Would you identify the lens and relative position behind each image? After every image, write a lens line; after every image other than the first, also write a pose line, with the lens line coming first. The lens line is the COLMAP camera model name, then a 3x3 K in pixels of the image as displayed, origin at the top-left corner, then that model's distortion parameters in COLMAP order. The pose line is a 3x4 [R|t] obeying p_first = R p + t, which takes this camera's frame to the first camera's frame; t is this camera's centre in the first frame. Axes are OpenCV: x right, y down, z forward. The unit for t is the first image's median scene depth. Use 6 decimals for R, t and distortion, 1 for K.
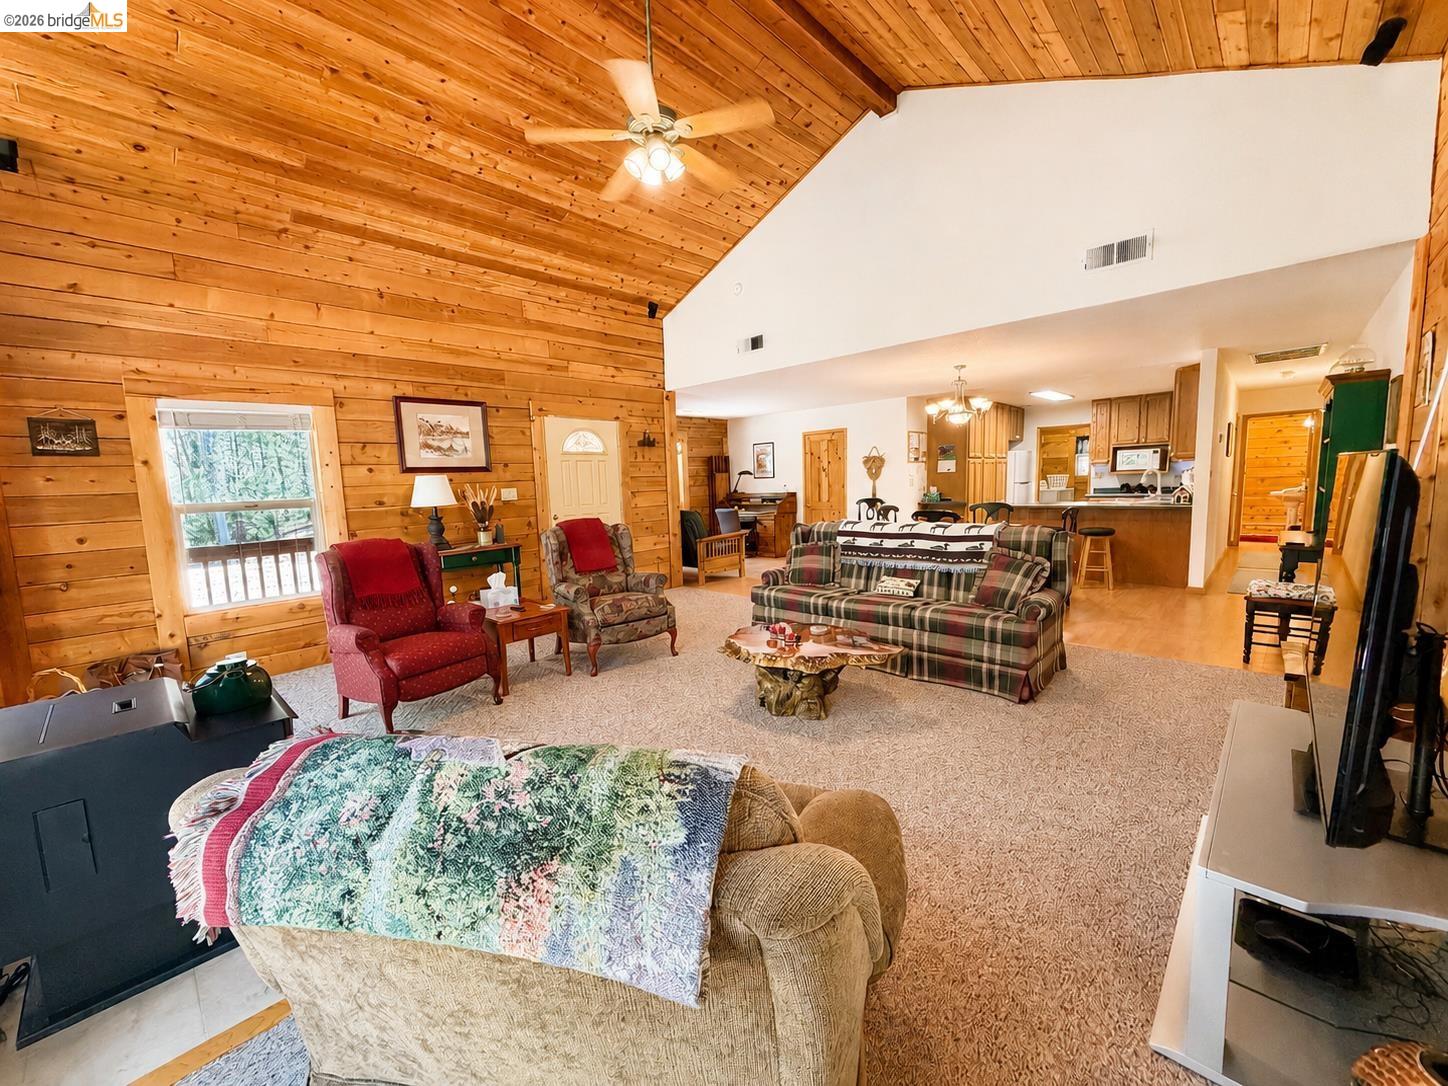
lens RADIAL K [[576.8, 0, 715.1], [0, 576.8, 544.6], [0, 0, 1]] dist [0.002718, 0.000643]
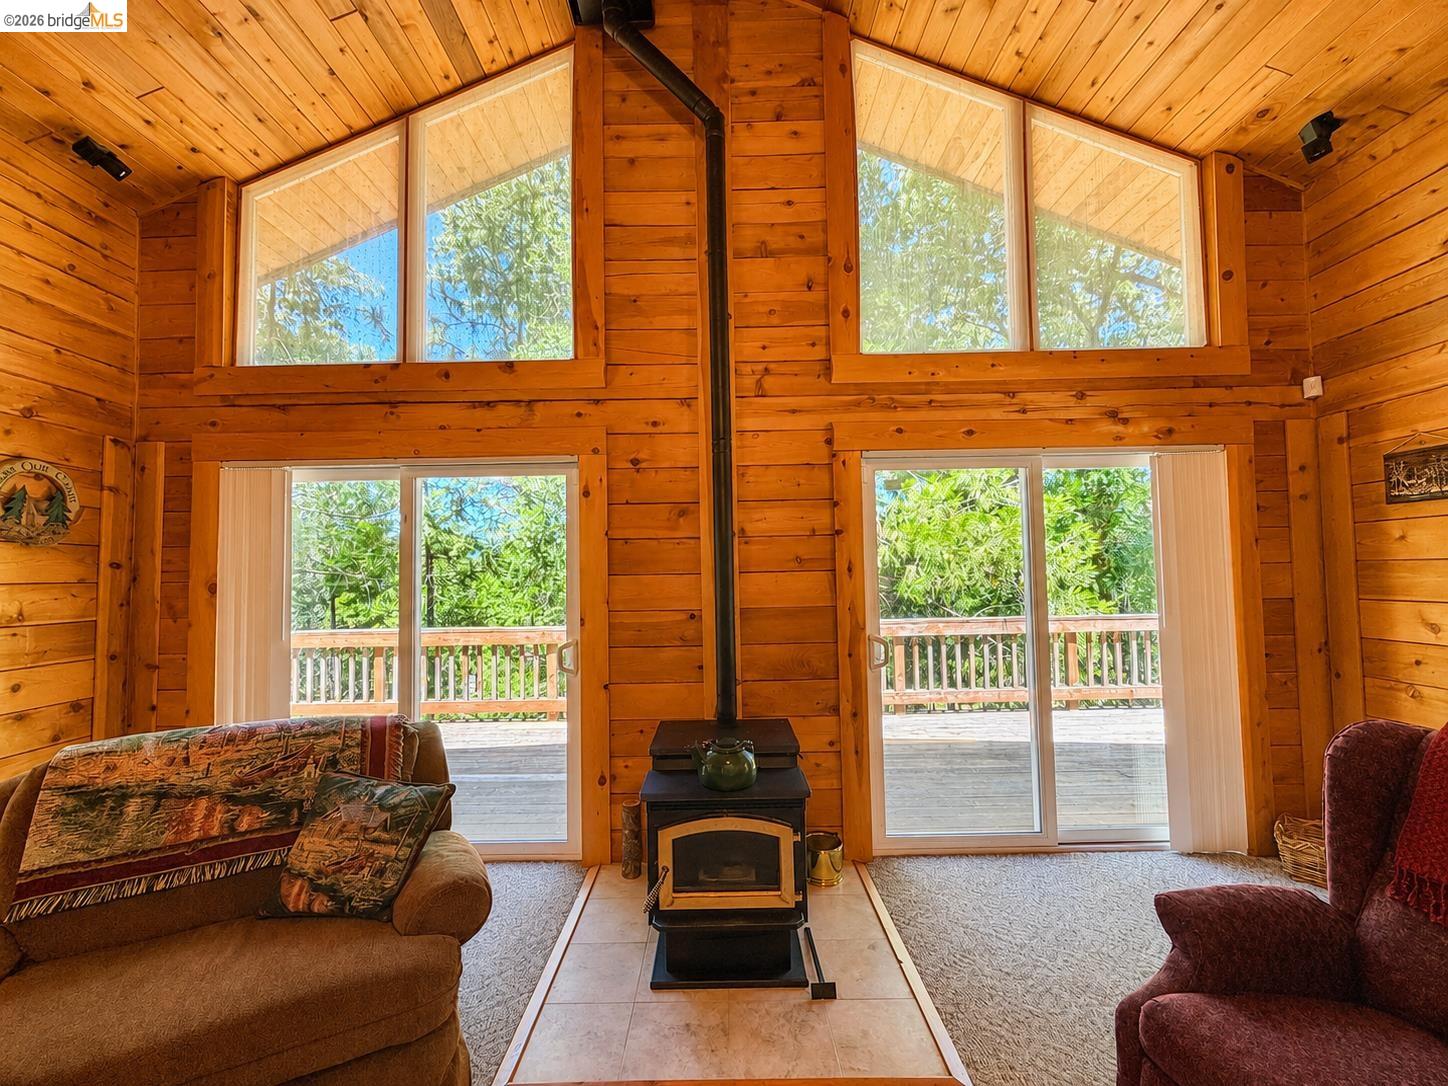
lens RADIAL K [[576.8, 0, 713.6], [0, 576.8, 542.3], [0, 0, 1]] dist [0.002718, 0.000643]
pose [[-0.730685, 0.018884, -0.682453, -0.038515], [-0.028650, 0.997889, 0.058287, -0.091500], [0.682113, 0.062142, -0.728602, 0.697757]]
